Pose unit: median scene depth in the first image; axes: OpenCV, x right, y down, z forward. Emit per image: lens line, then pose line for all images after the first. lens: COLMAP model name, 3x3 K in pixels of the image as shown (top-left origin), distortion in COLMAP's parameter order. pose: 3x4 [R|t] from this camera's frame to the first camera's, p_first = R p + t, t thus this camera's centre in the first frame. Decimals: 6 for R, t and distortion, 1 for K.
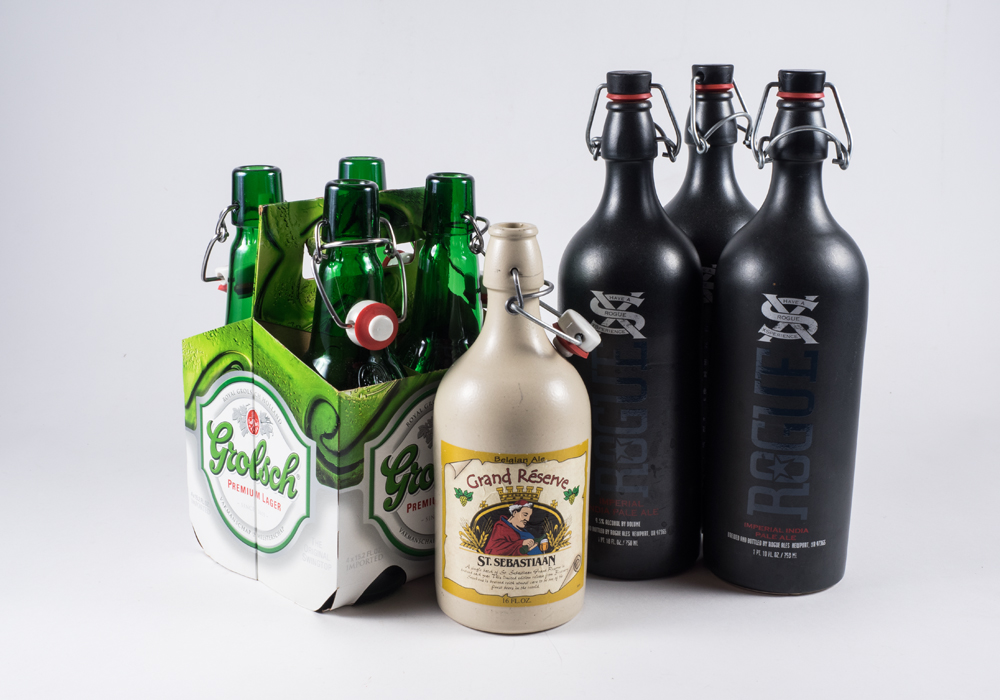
lens RADIAL K [[1525.2, 0, 500.0], [0, 1525.2, 350.0], [0, 0, 1]] dist [0.017579, -0.010534]
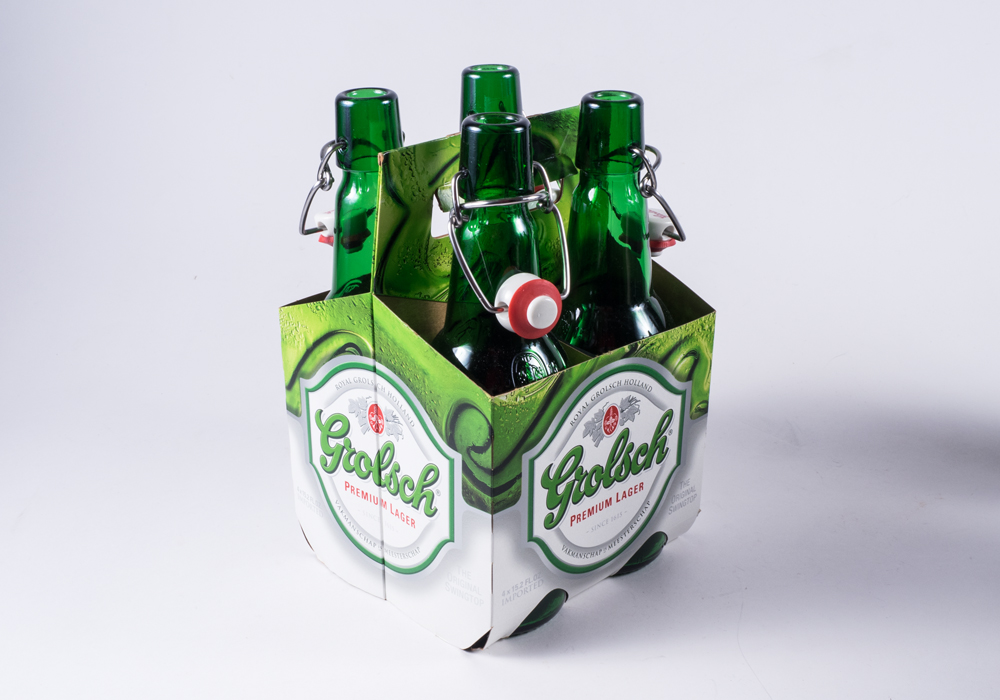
lens RADIAL K [[1408.4, 0, 500.0], [0, 1408.4, 350.0], [0, 0, 1]] dist [-0.012831, -0.004337]
pose [[0.999751, -0.020636, -0.008475, -0.085919], [0.021709, 0.987427, 0.156580, -0.099301], [0.005137, -0.156725, 0.987629, 0.262288]]
